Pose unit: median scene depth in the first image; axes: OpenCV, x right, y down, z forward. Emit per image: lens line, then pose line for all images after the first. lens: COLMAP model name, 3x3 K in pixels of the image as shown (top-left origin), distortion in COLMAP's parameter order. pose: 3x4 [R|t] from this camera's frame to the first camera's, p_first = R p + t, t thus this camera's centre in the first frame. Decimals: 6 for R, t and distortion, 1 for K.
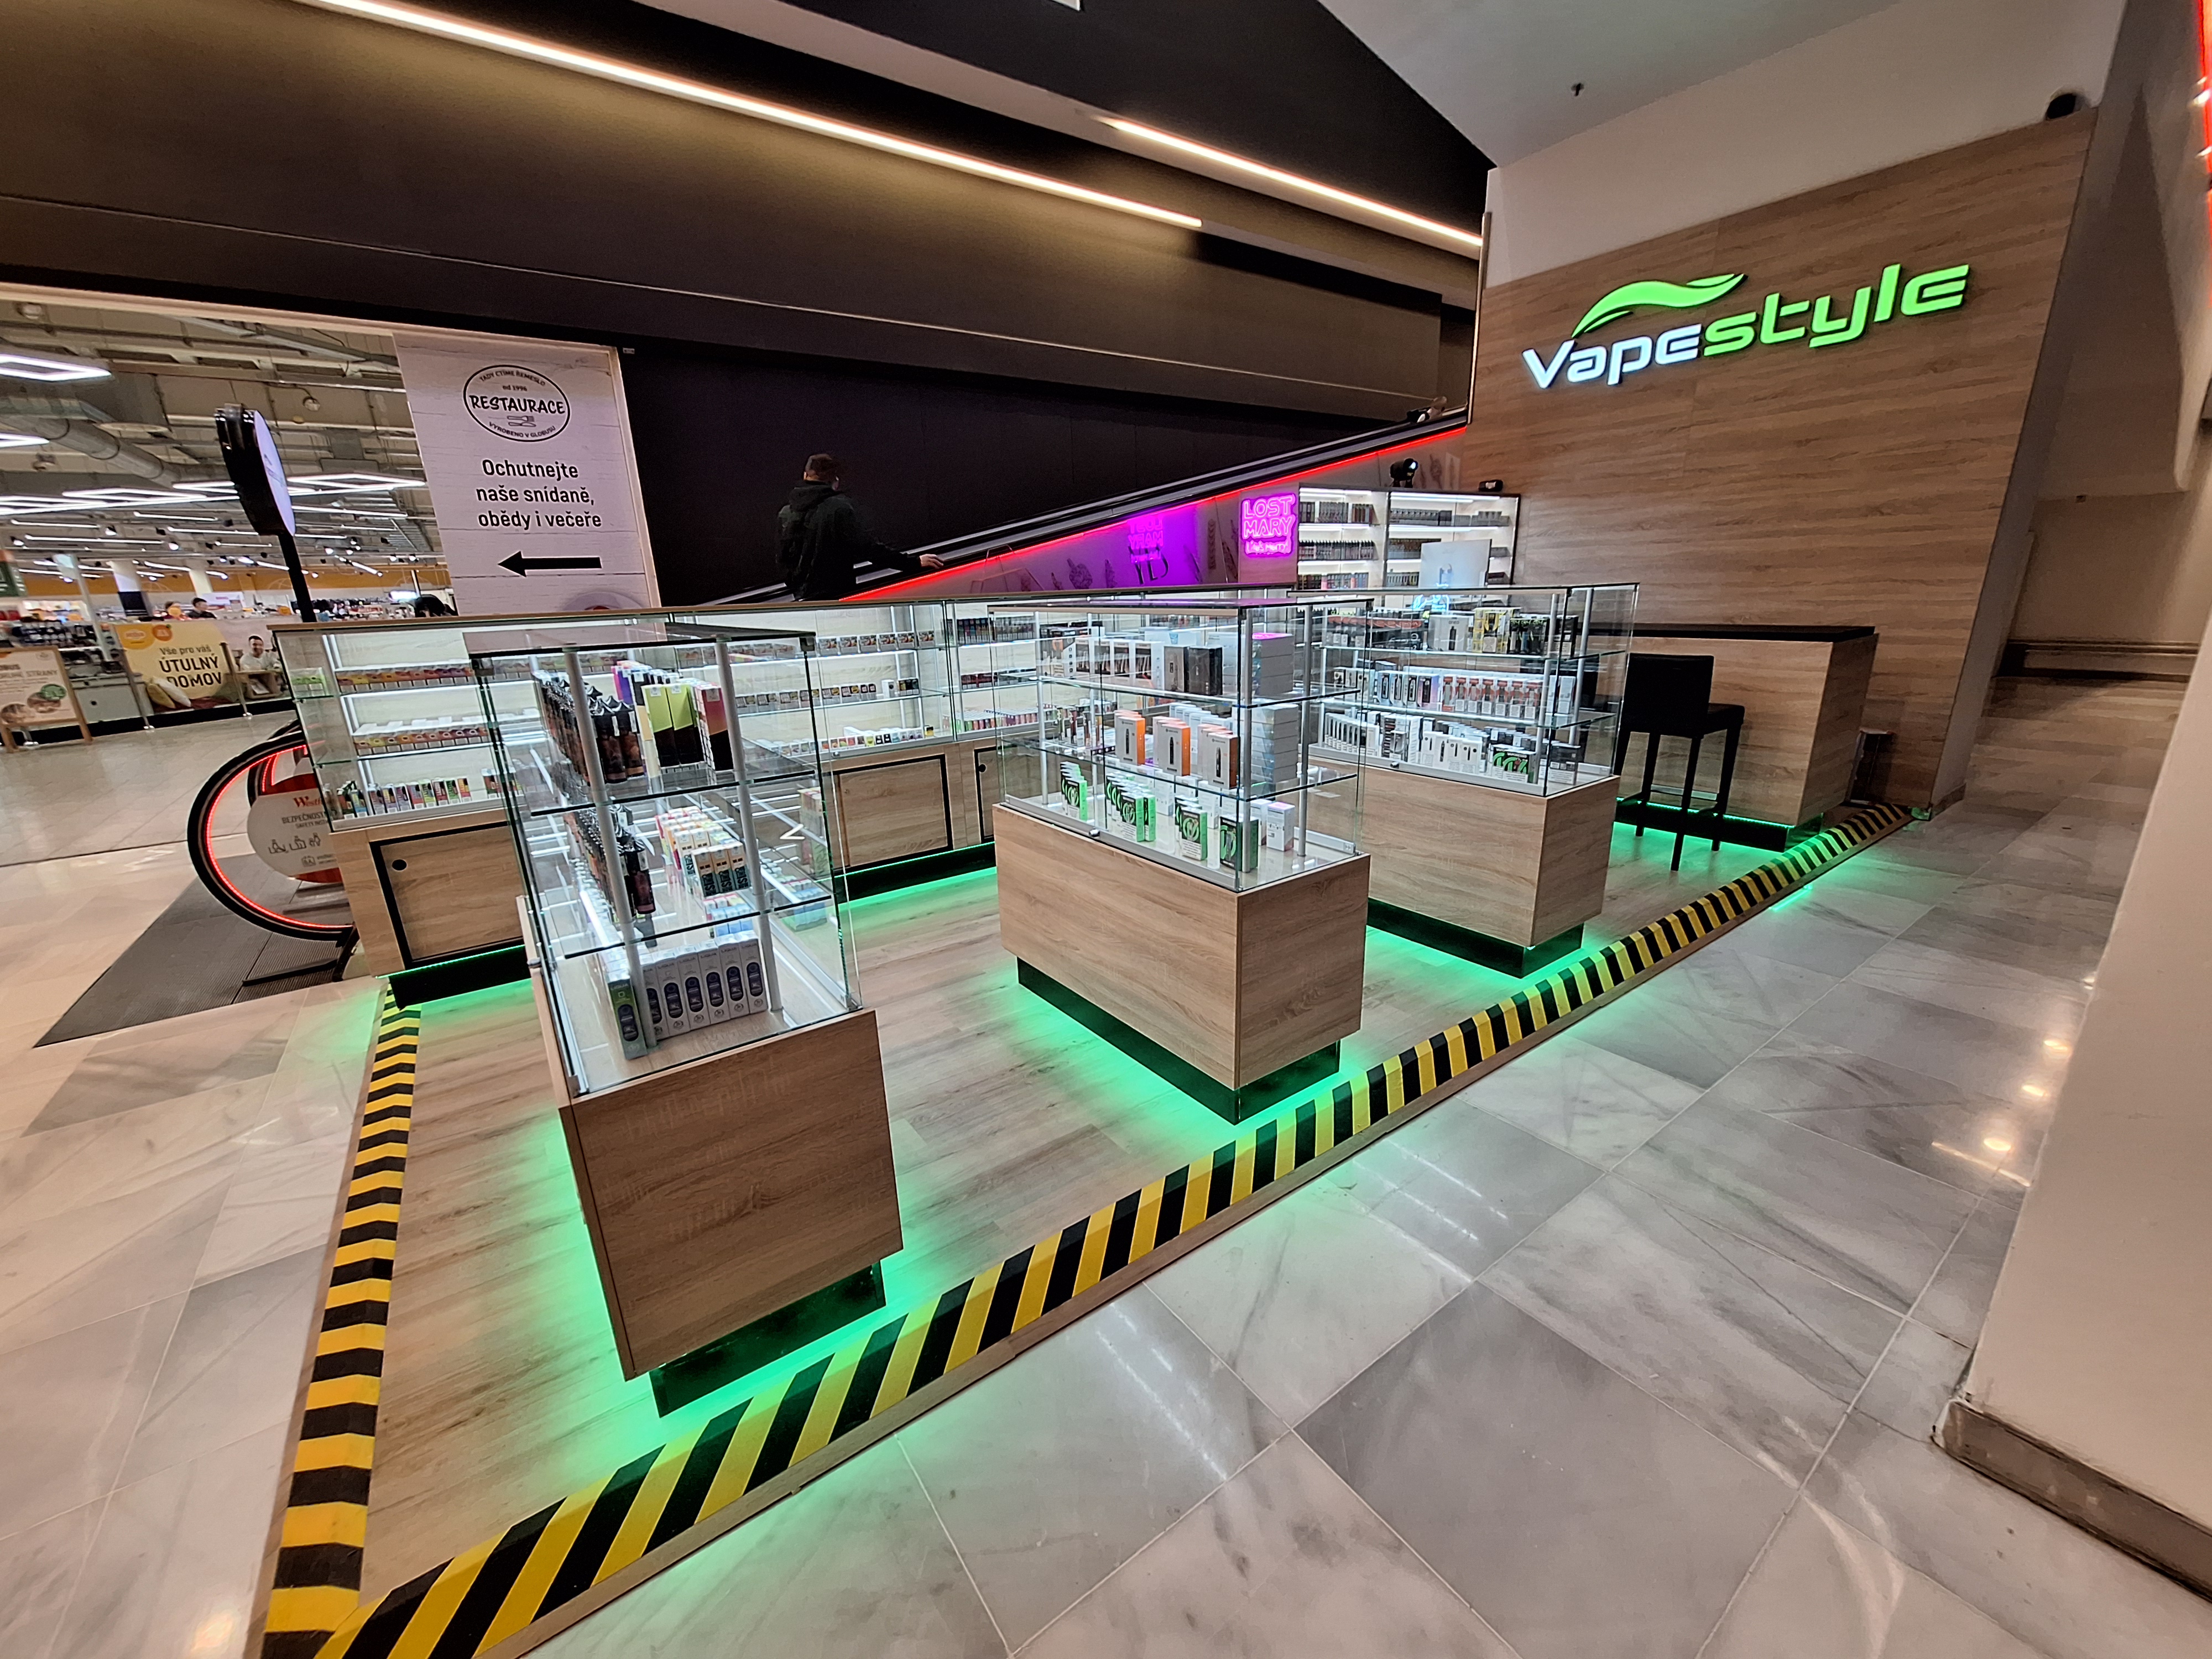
lens RADIAL K [[868.8, 0, 1108.3], [0, 868.8, 841.8], [0, 0, 1]] dist [-0.002909, -0.000640]
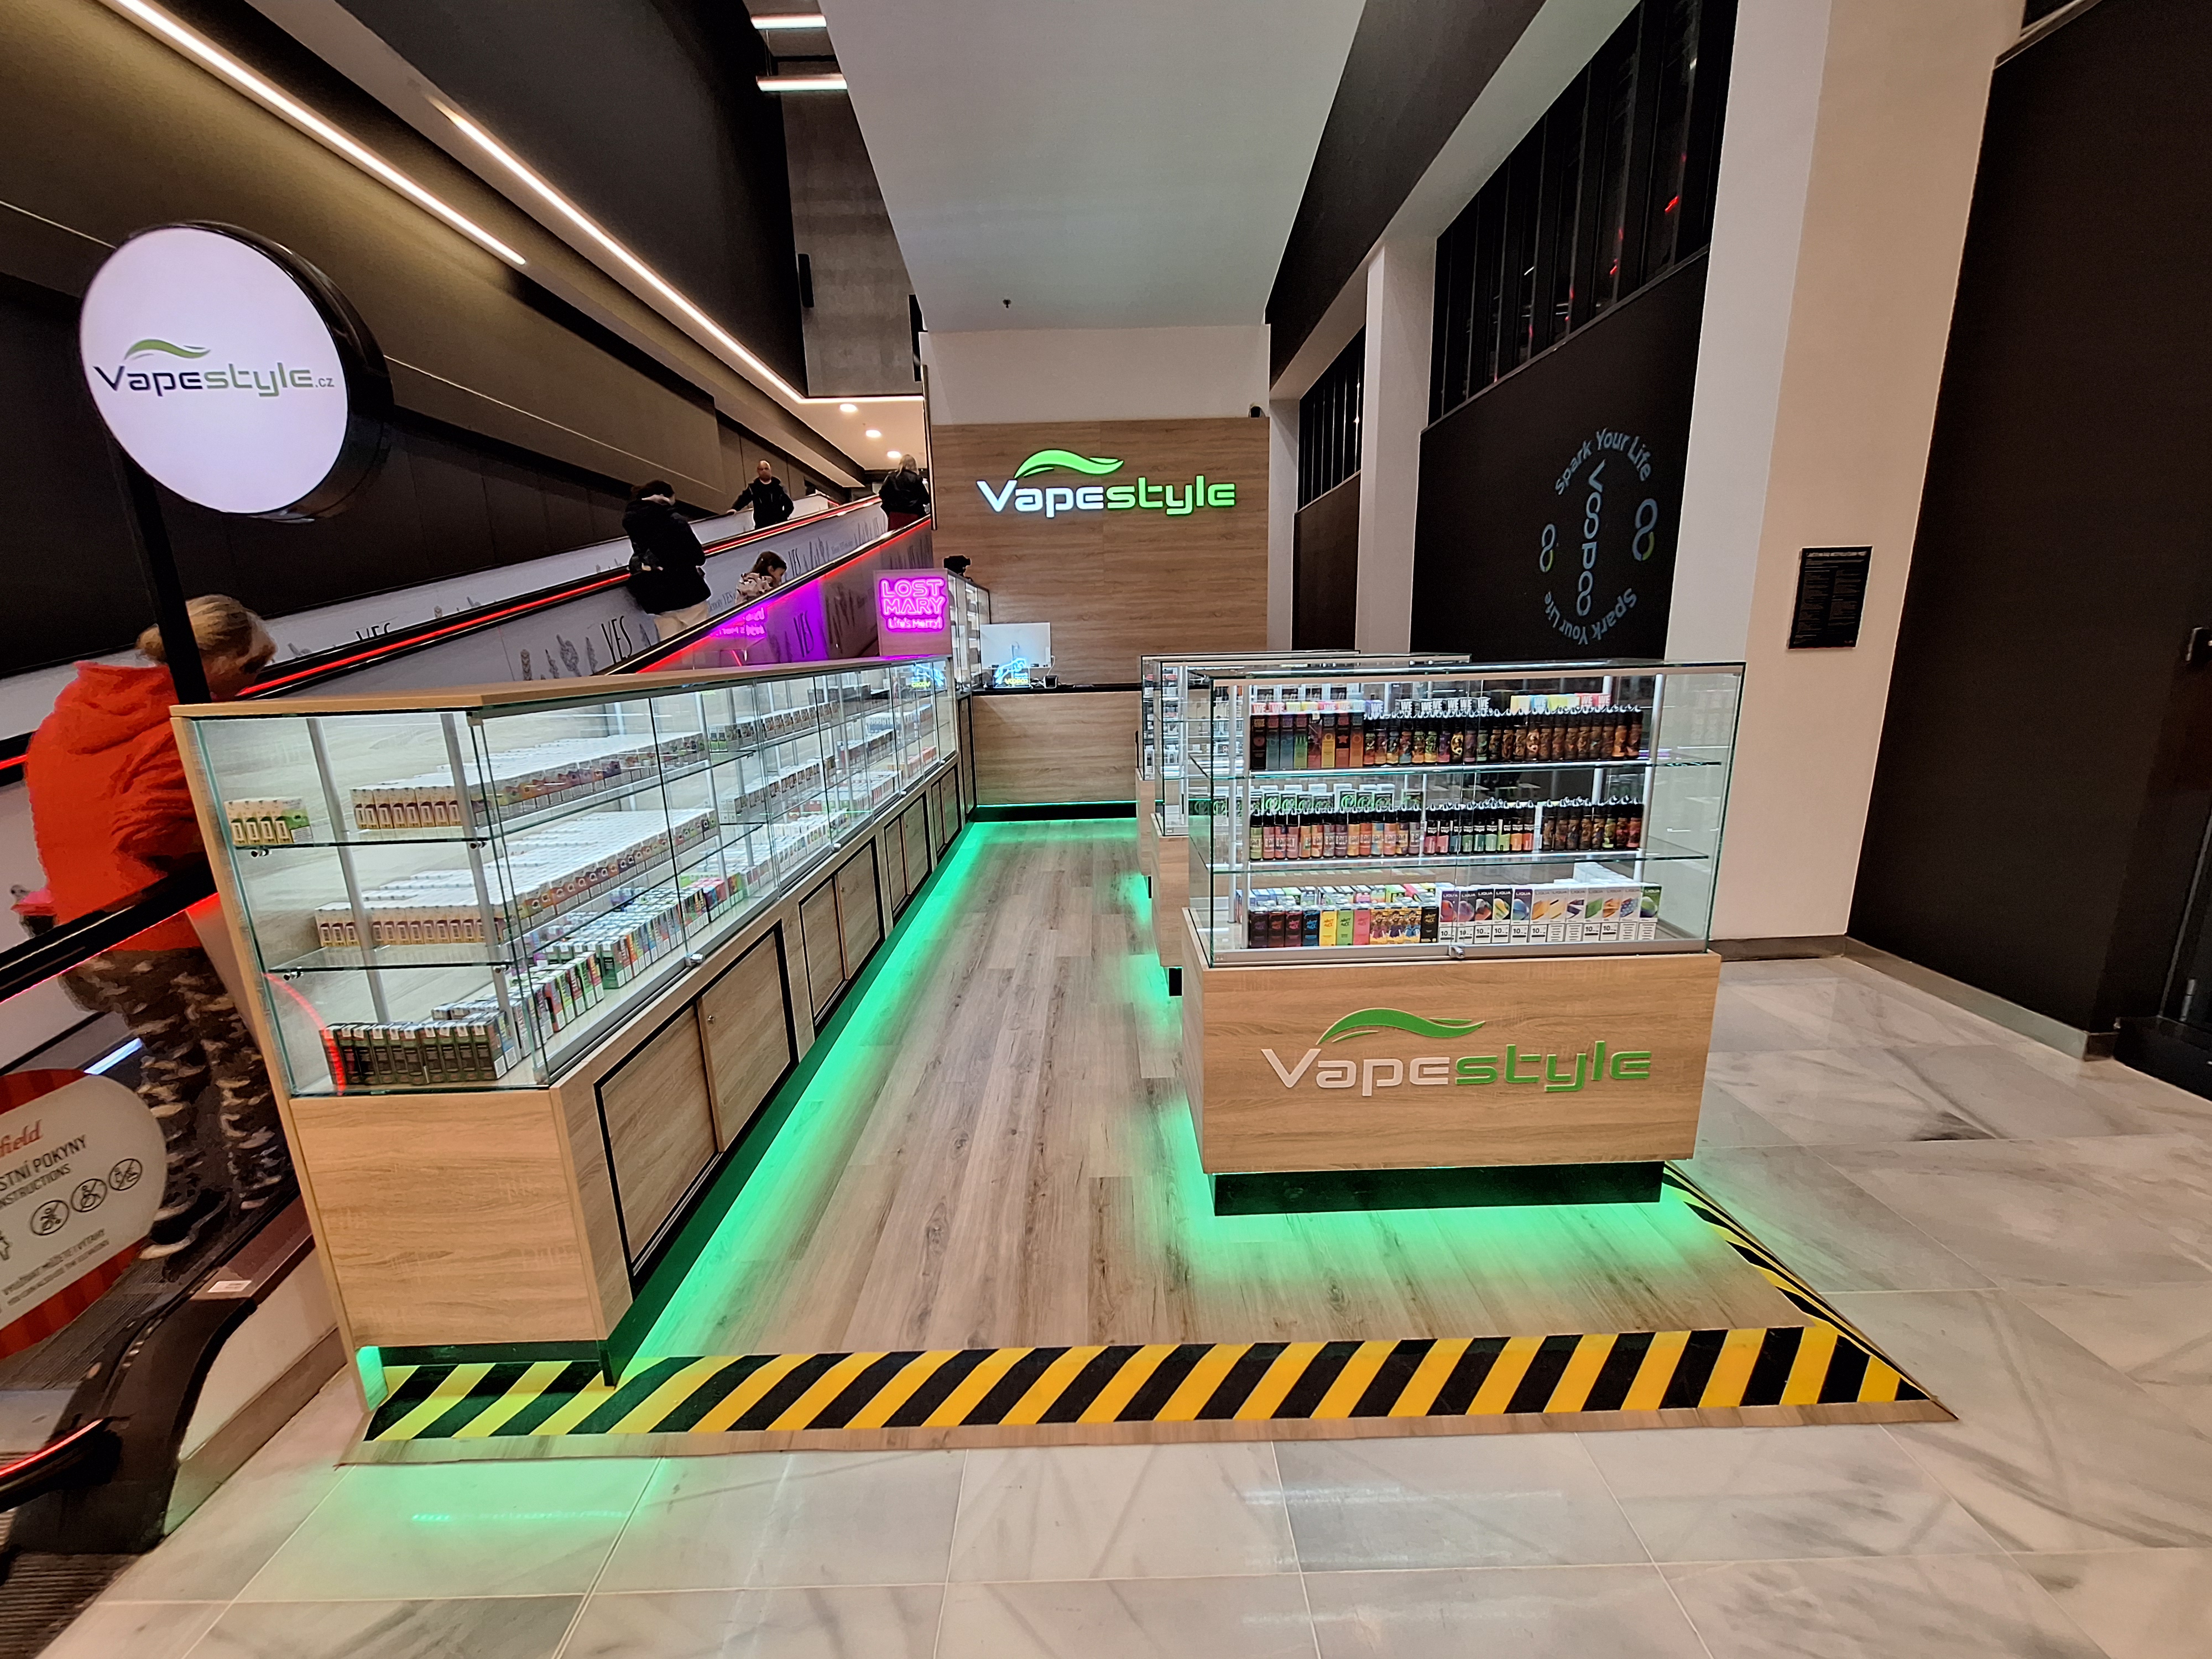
lens RADIAL K [[868.8, 0, 1110.7], [0, 868.8, 833.0], [0, 0, 1]] dist [-0.002909, -0.000640]
pose [[0.570687, -0.159315, 0.805565, -0.591045], [0.242388, 0.969971, 0.020114, -0.046431], [-0.784579, 0.183781, 0.592165, 0.209161]]
